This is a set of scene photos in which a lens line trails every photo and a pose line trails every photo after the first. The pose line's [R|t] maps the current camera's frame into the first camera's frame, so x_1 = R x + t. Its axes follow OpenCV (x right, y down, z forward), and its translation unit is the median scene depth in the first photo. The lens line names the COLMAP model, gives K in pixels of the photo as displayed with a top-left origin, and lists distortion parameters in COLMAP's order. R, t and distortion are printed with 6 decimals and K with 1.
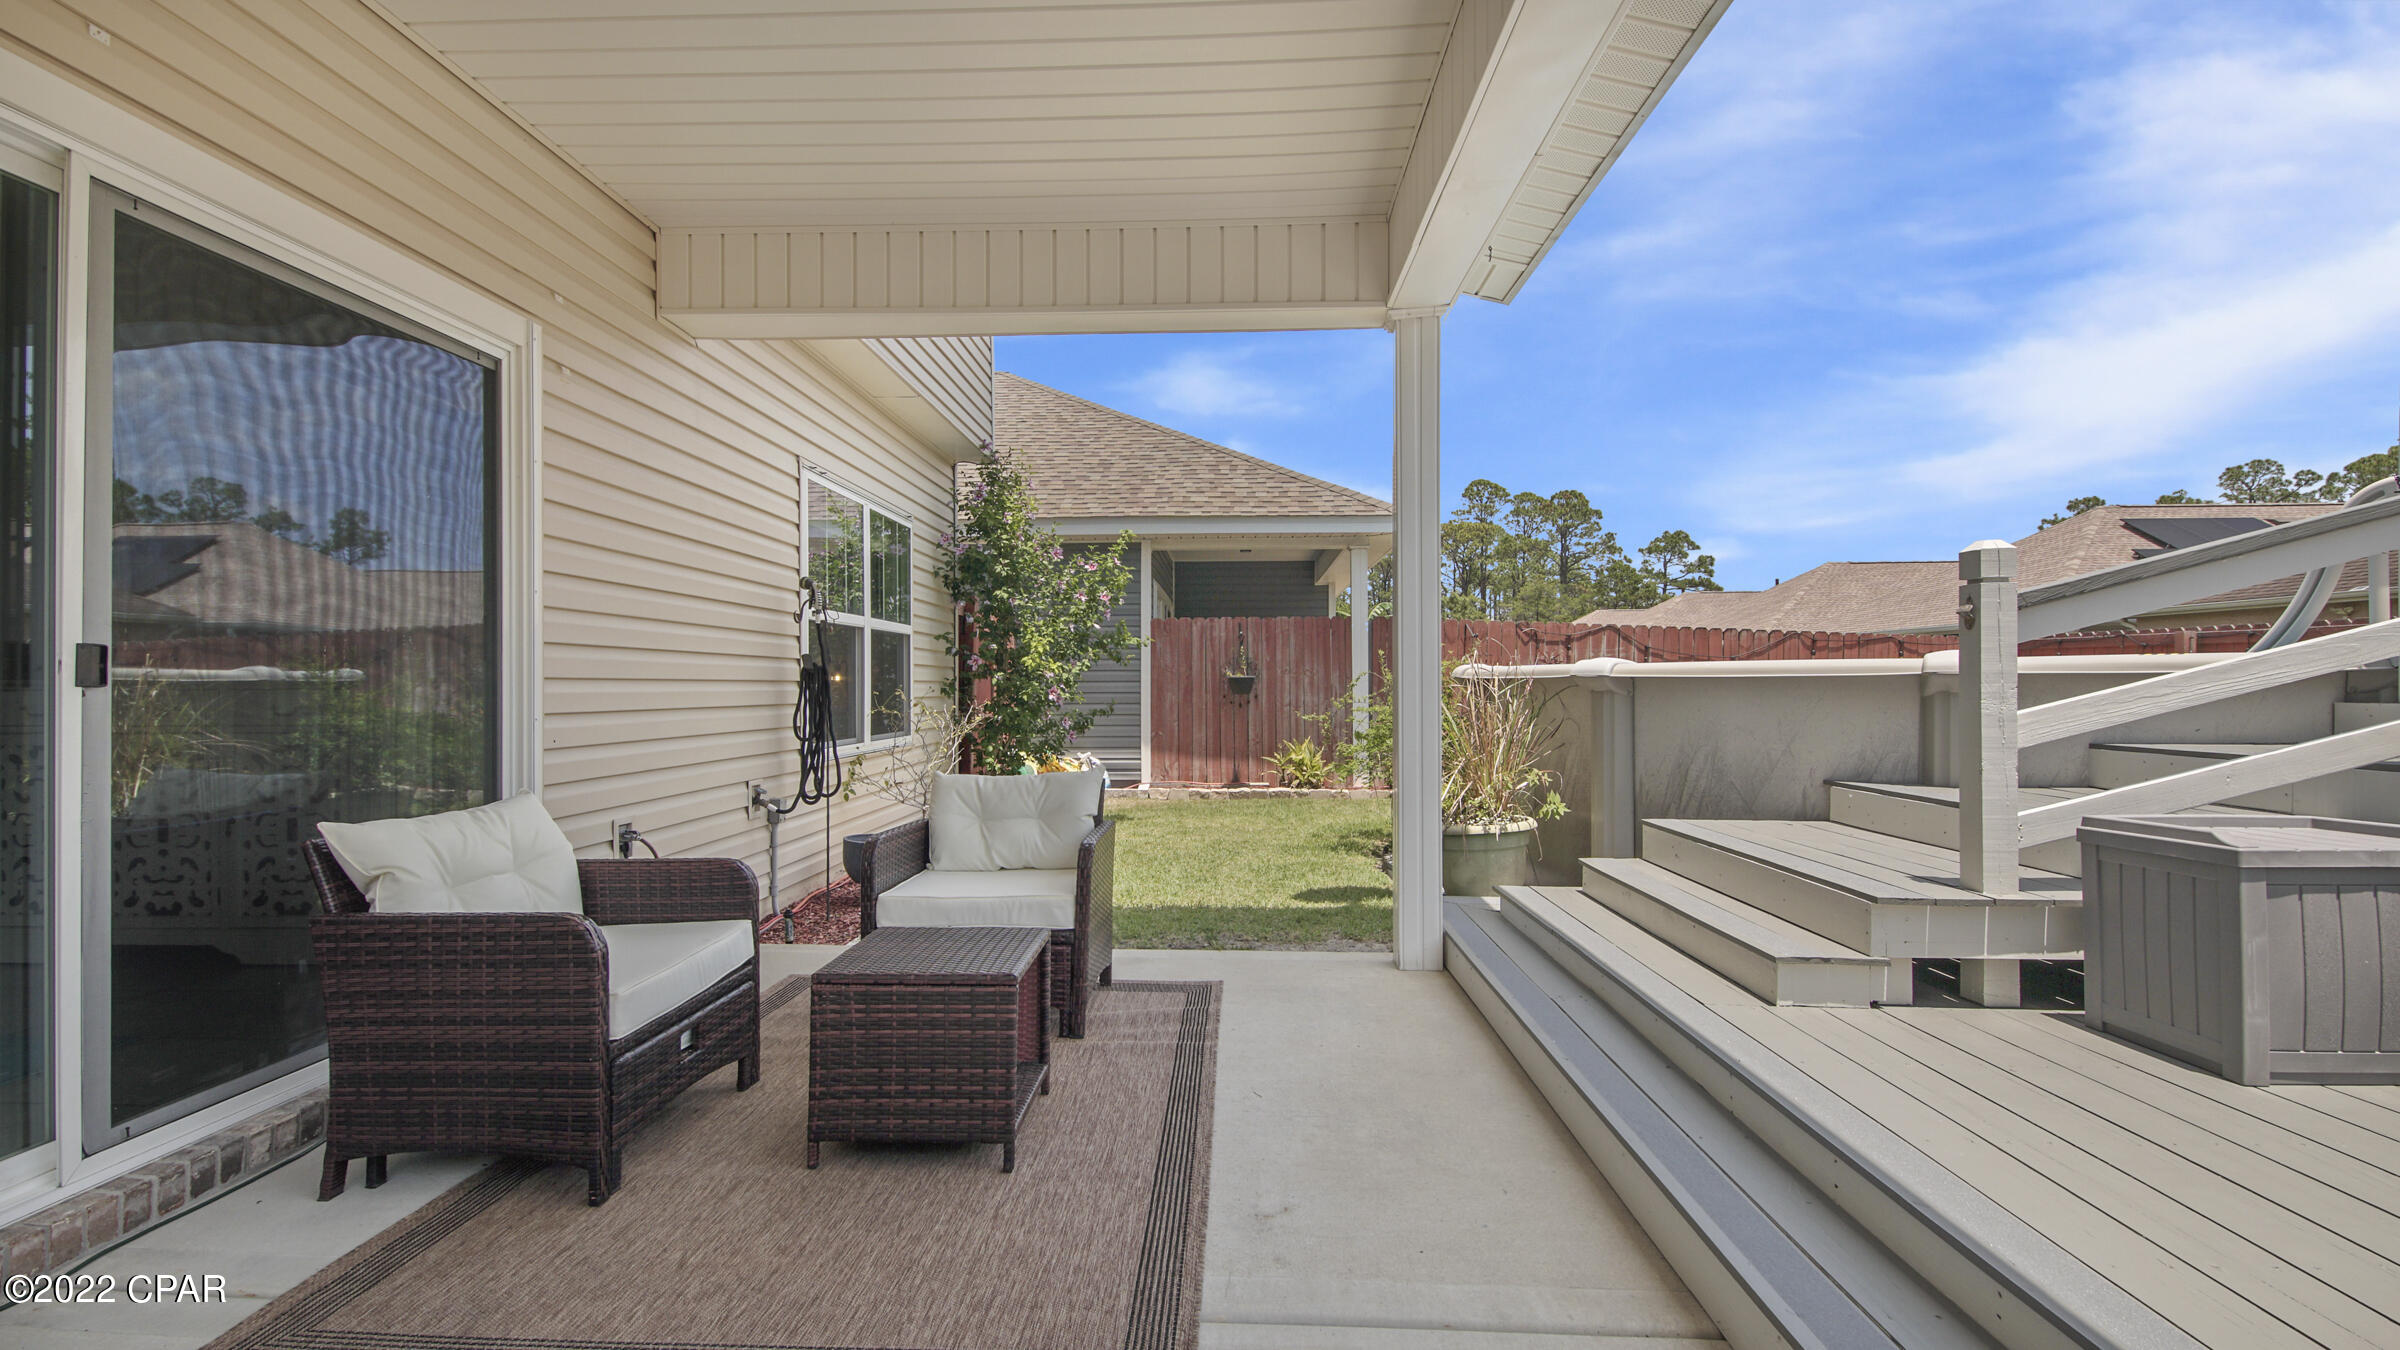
lens RADIAL K [[1040.6, 0, 1191.7], [0, 1040.6, 681.0], [0, 0, 1]] dist [0.039419, -0.022186]
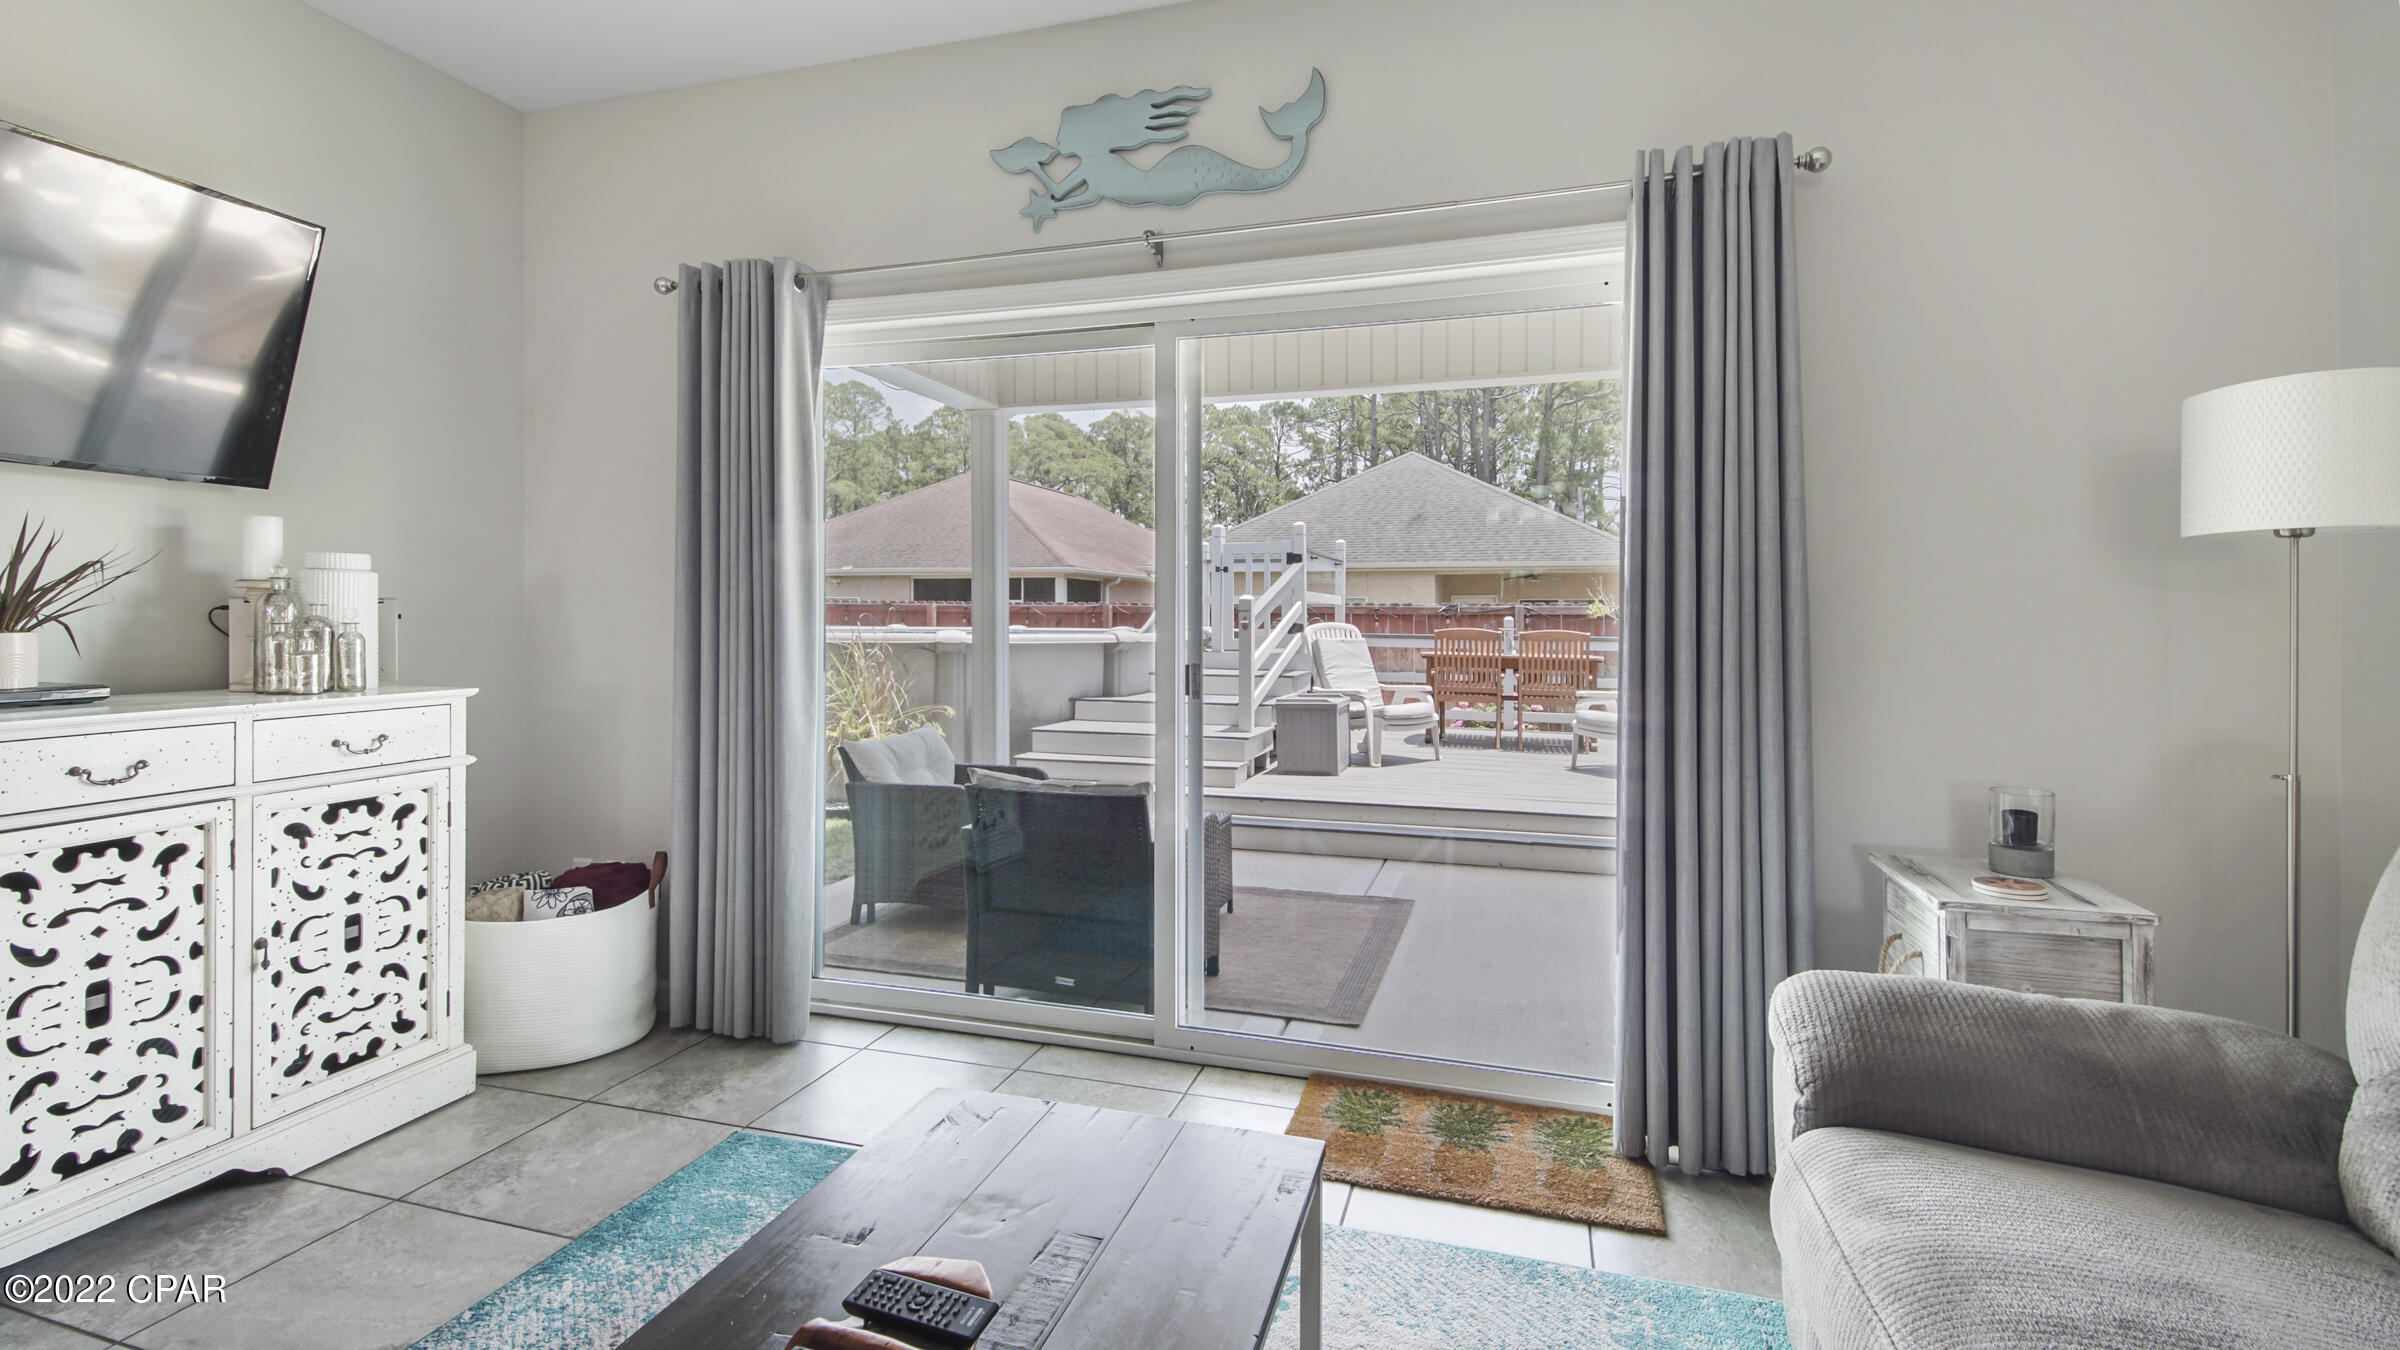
lens RADIAL K [[1066.6, 0, 1193.4], [0, 1066.6, 623.2], [0, 0, 1]] dist [0.040840, -0.020702]
pose [[0.256479, 0.001790, 0.966548, -0.430824], [-0.010836, 0.999941, 0.001023, -0.015862], [-0.966489, -0.010736, 0.256483, 0.112504]]
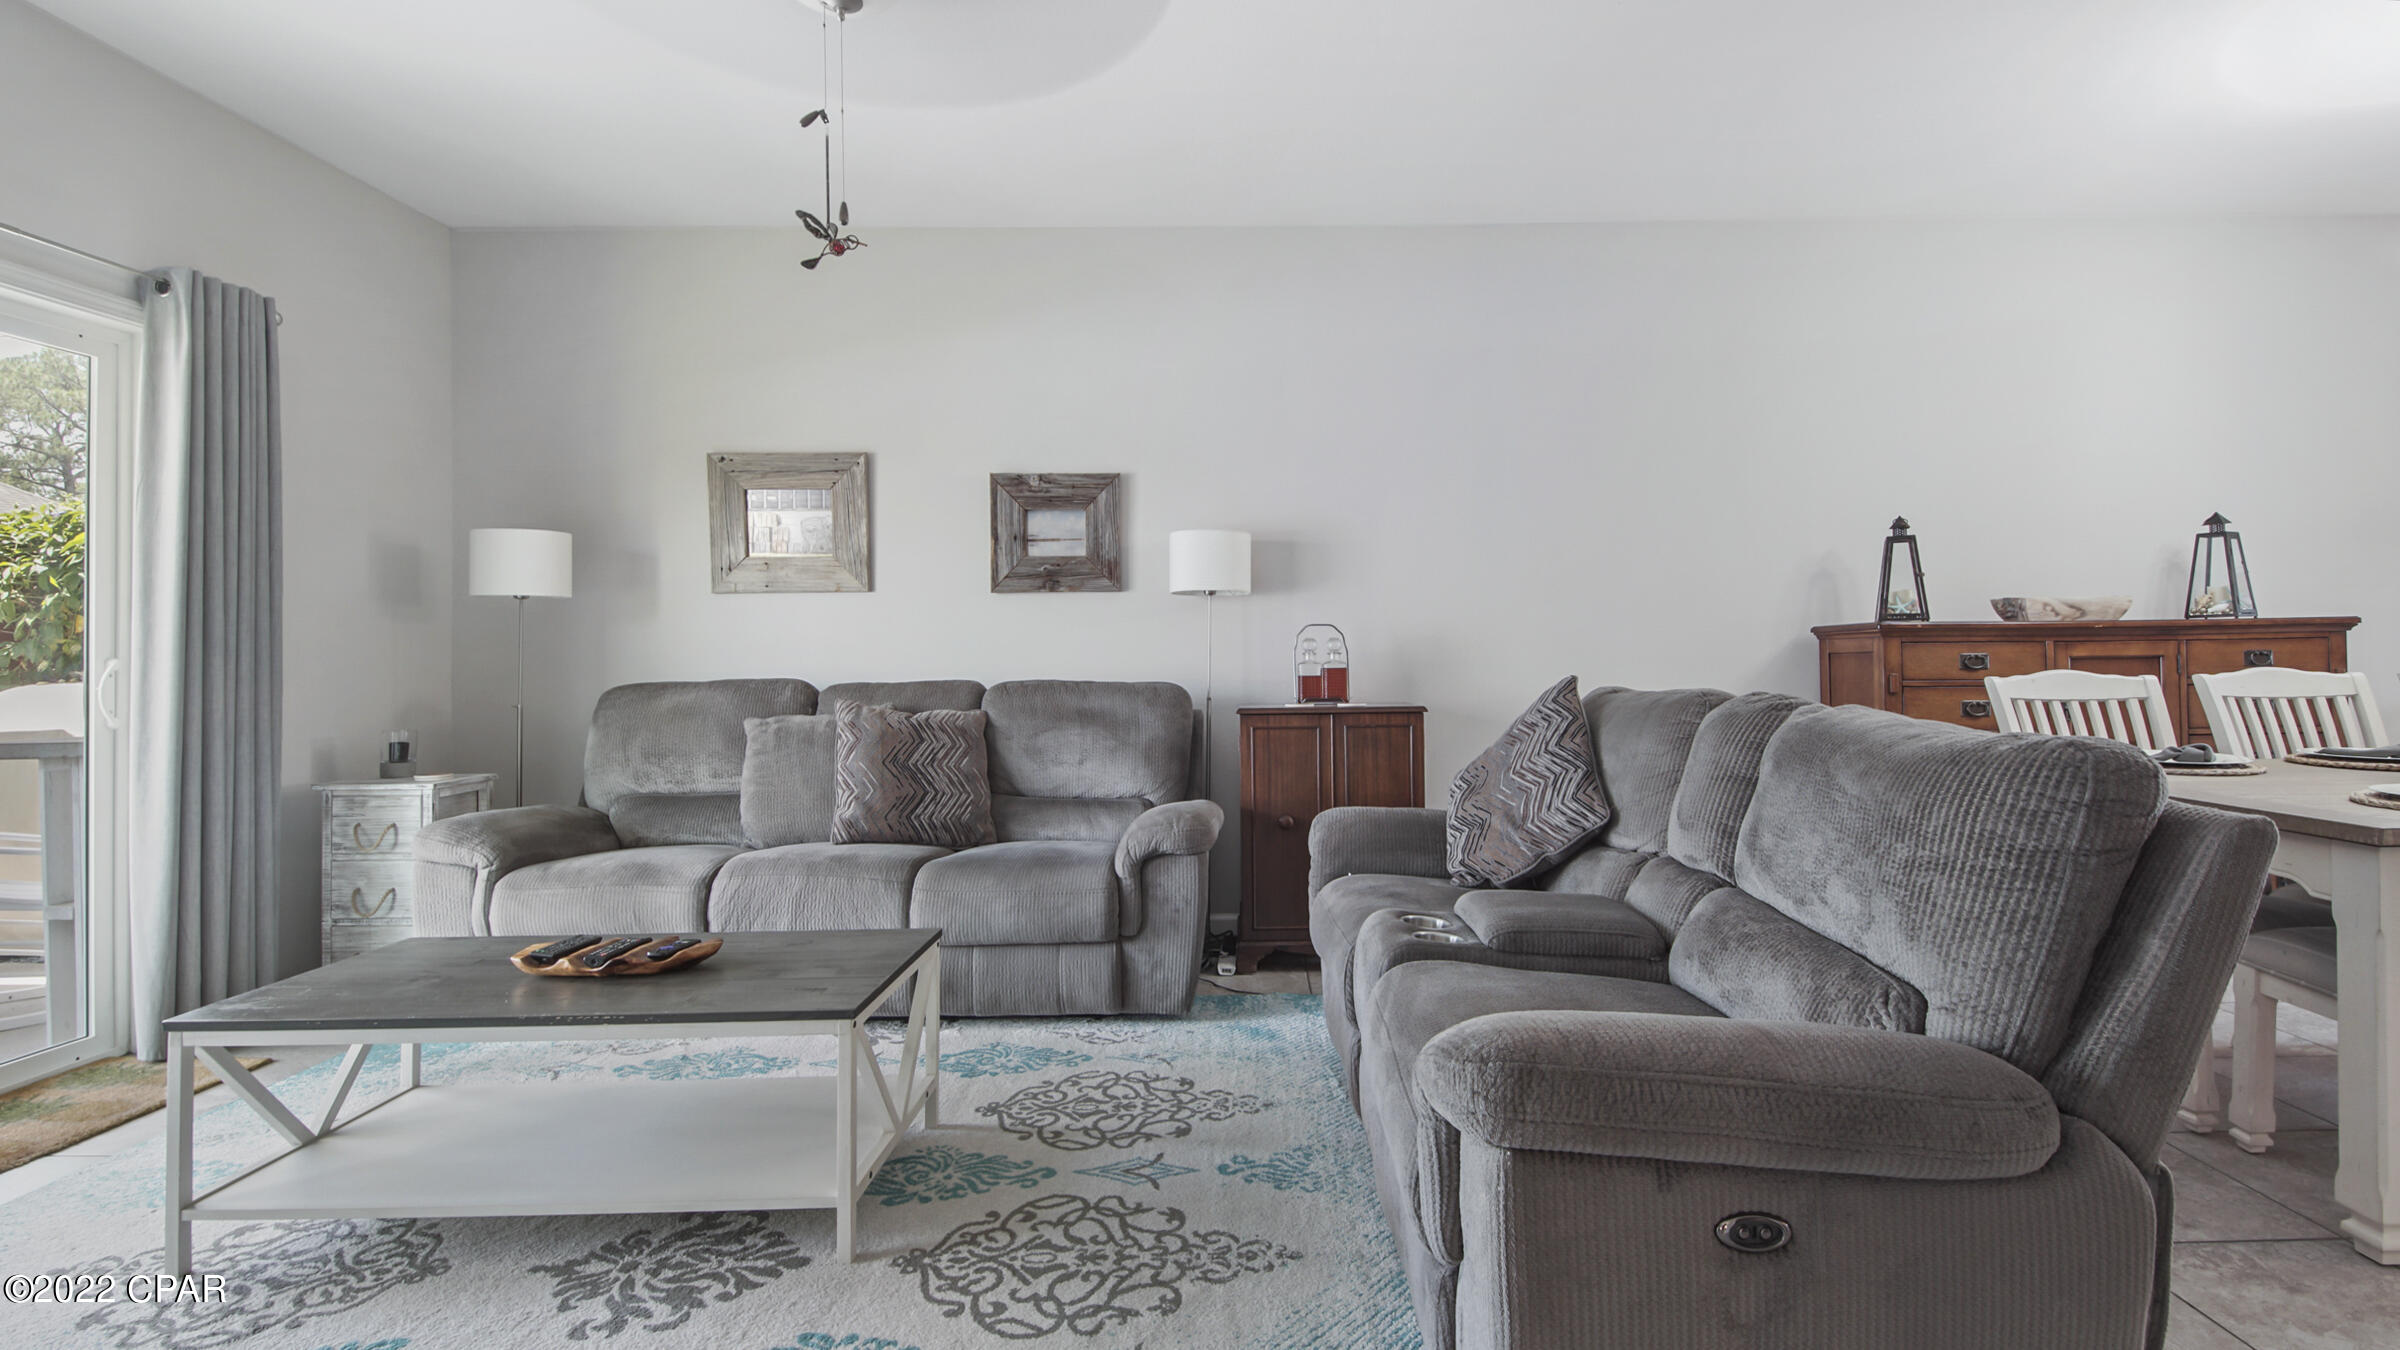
lens RADIAL K [[1151.1, 0, 1207.9], [0, 1151.1, 652.0], [0, 0, 1]] dist [0.005202, -0.000372]
pose [[-0.997252, 0.015927, -0.072353, -0.434991], [0.017538, 0.999611, -0.021681, -0.001842], [0.071980, -0.022890, -0.997143, 0.370666]]
